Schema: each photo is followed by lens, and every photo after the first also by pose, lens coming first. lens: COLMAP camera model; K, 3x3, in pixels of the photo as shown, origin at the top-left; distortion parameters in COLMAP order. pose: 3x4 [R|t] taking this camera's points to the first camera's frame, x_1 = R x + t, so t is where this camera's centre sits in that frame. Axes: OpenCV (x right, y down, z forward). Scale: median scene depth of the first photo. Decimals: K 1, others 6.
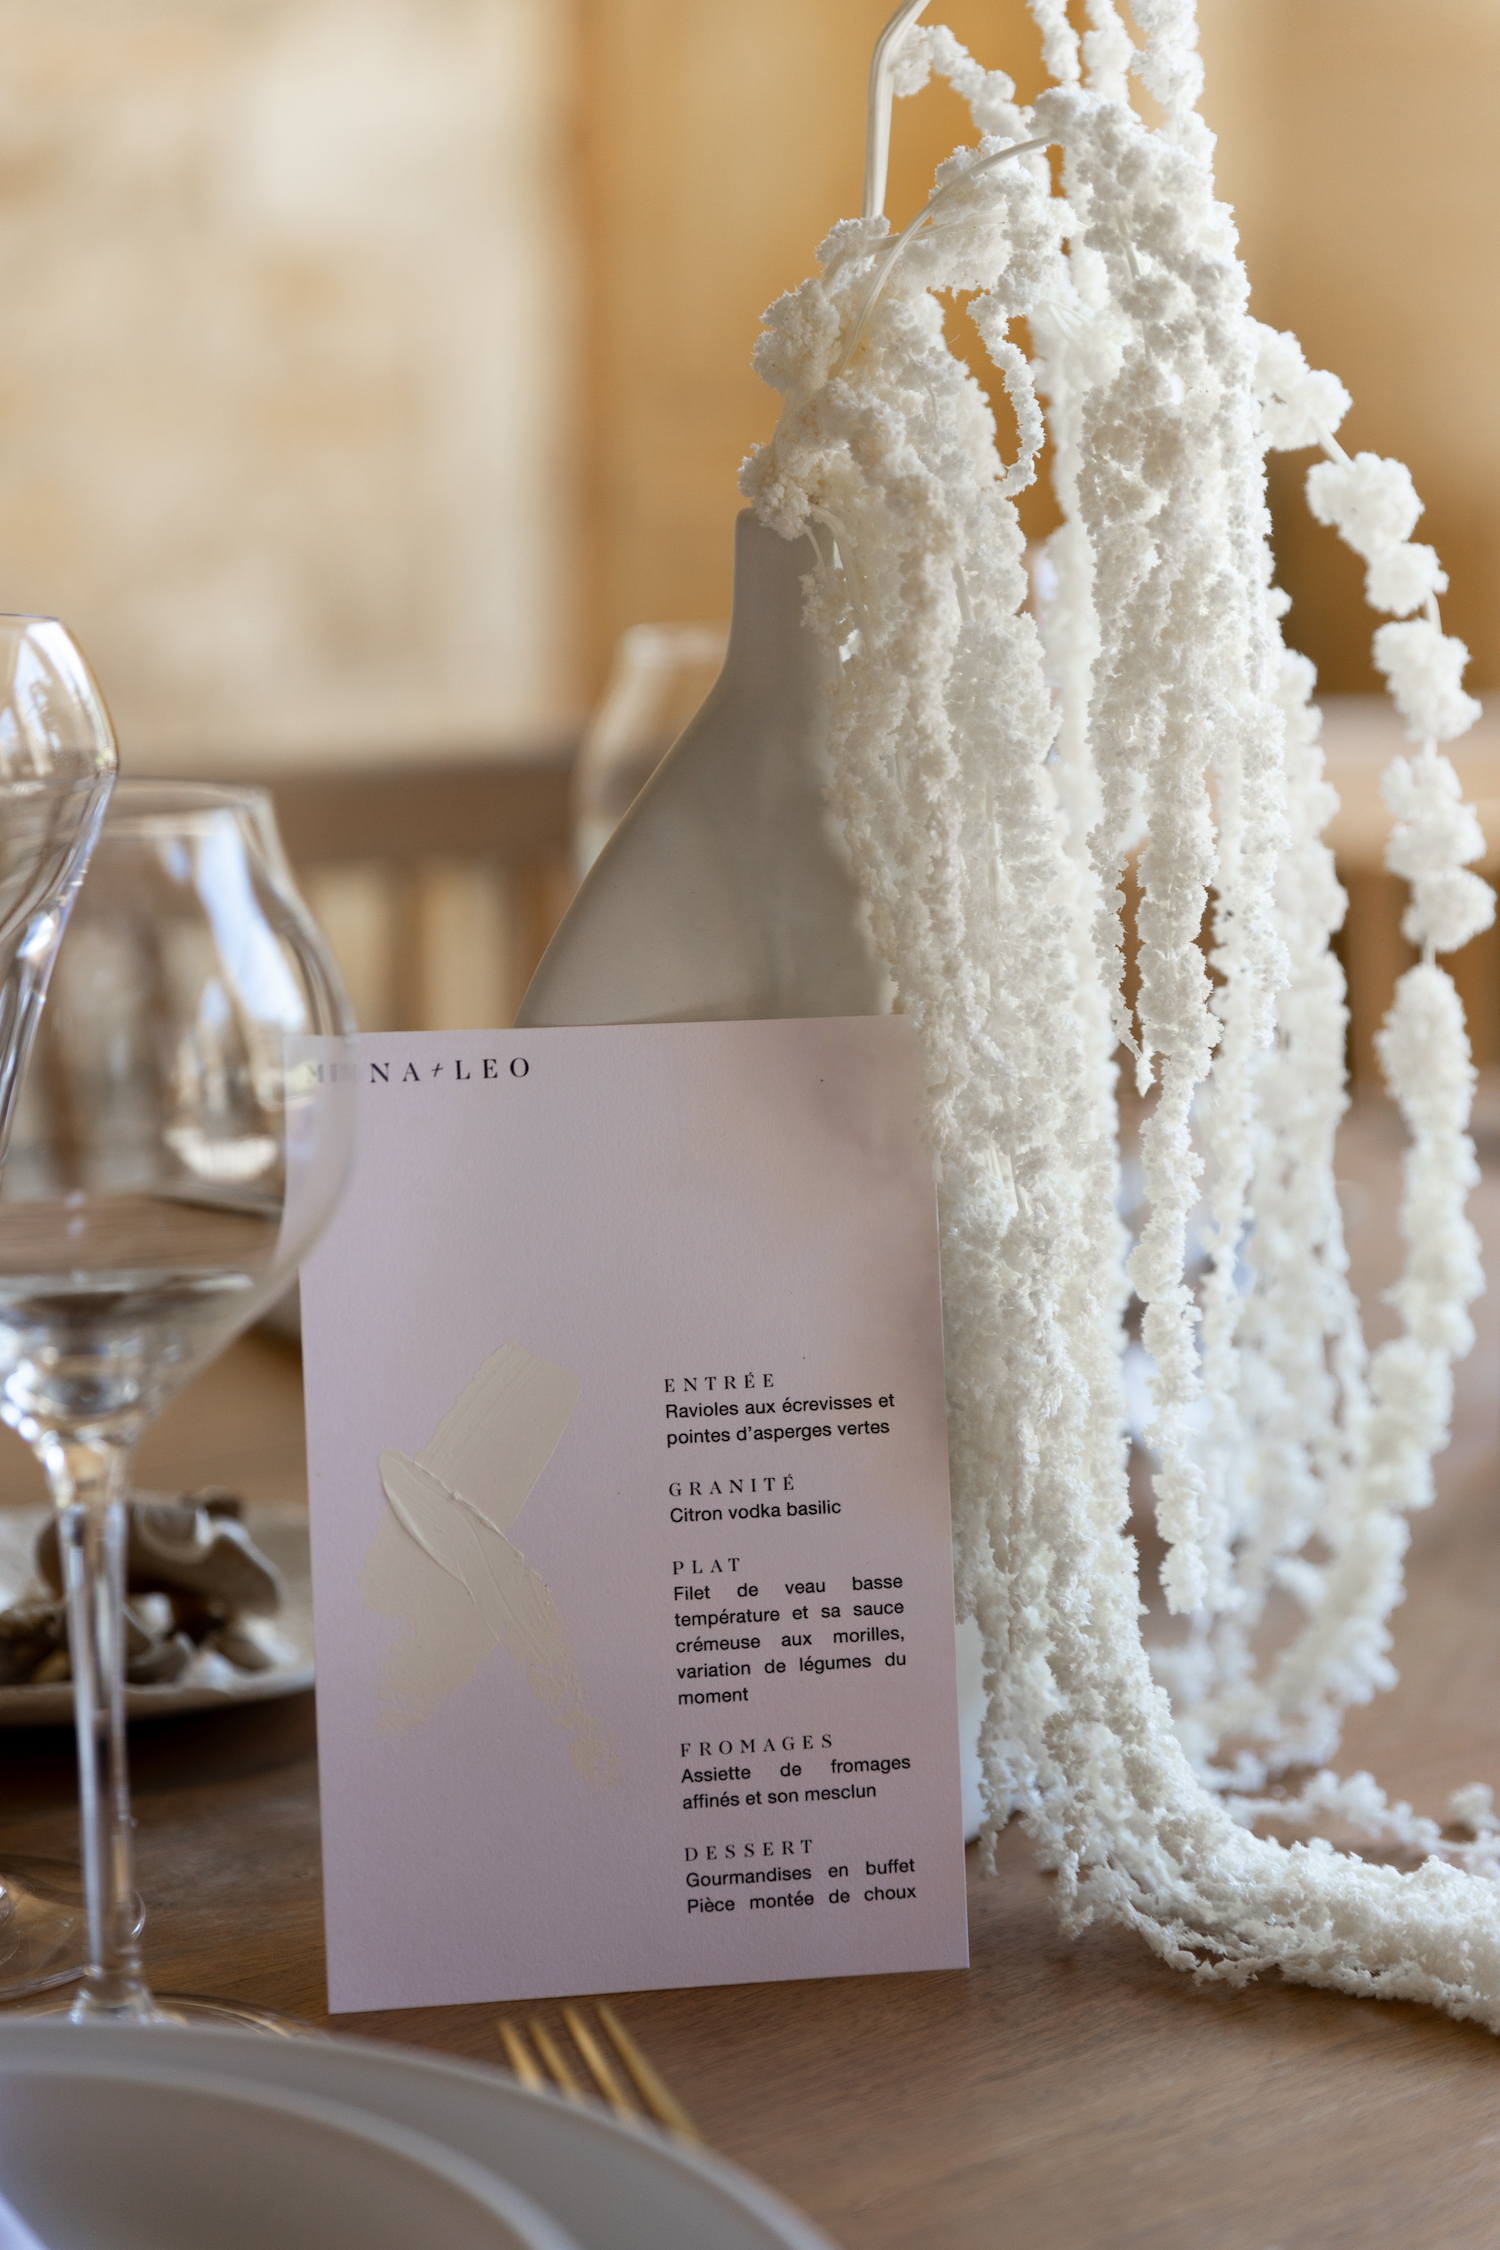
lens RADIAL K [[4335.6, 0, 751.3], [0, 4335.6, 1029.6], [0, 0, 1]] dist [-0.054329, -0.029727]
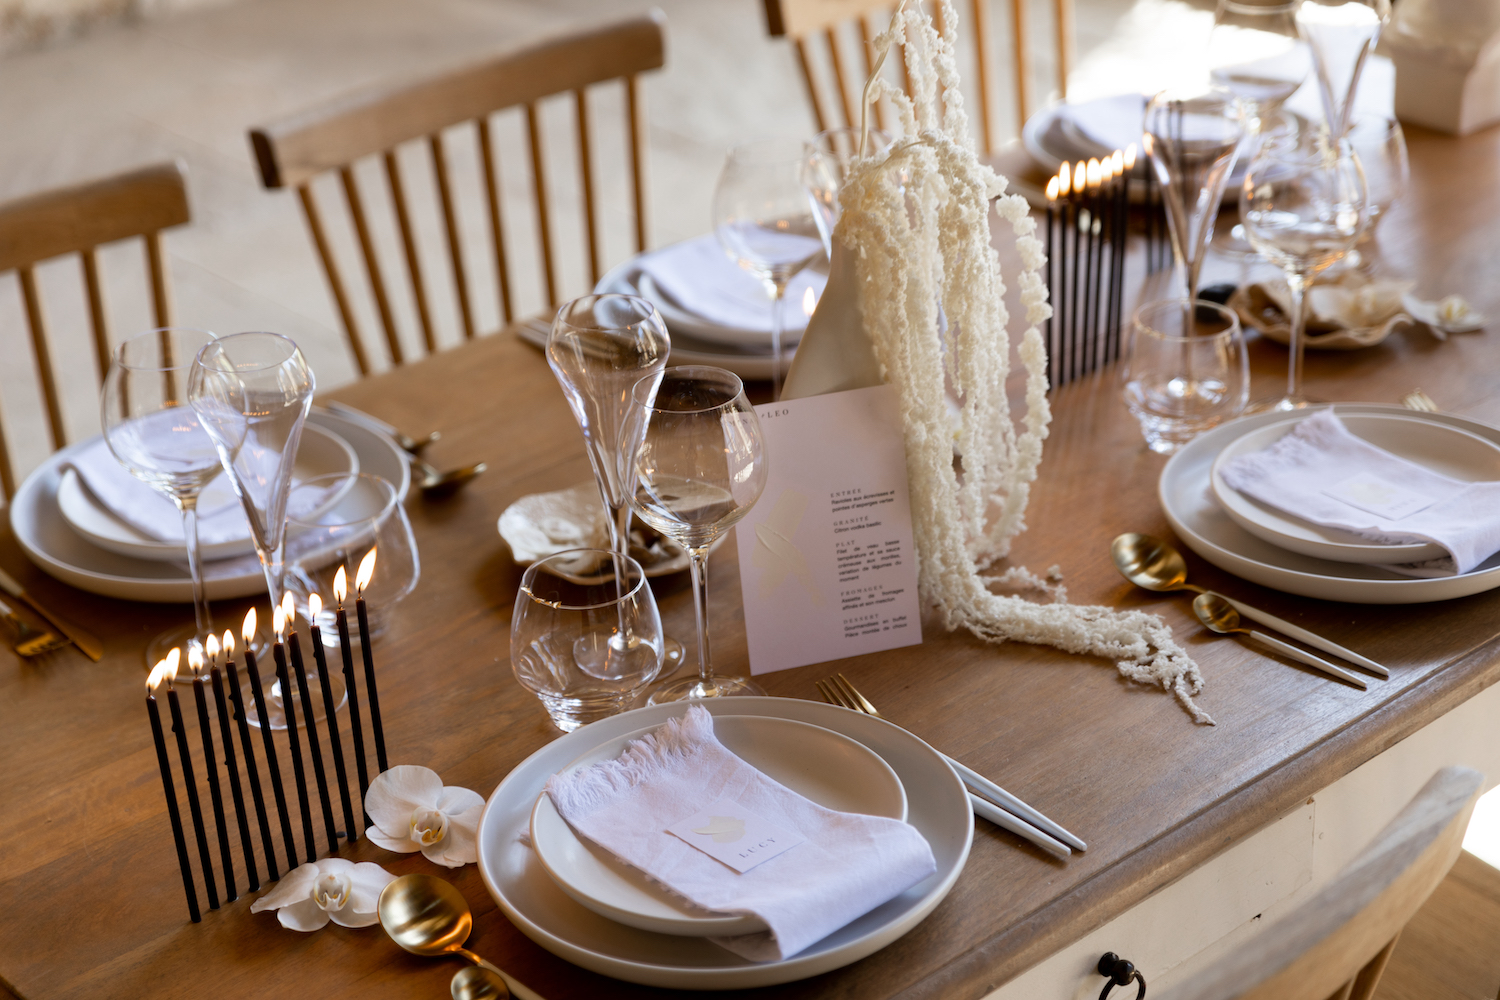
lens RADIAL K [[2890.8, 0, 750.0], [0, 2890.8, 500.0], [0, 0, 1]] dist [0.002759, -0.044309]
pose [[0.991377, -0.089259, 0.095941, -0.309502], [0.059196, 0.958229, 0.279808, -0.572947], [-0.116909, -0.271716, 0.955250, -1.231002]]
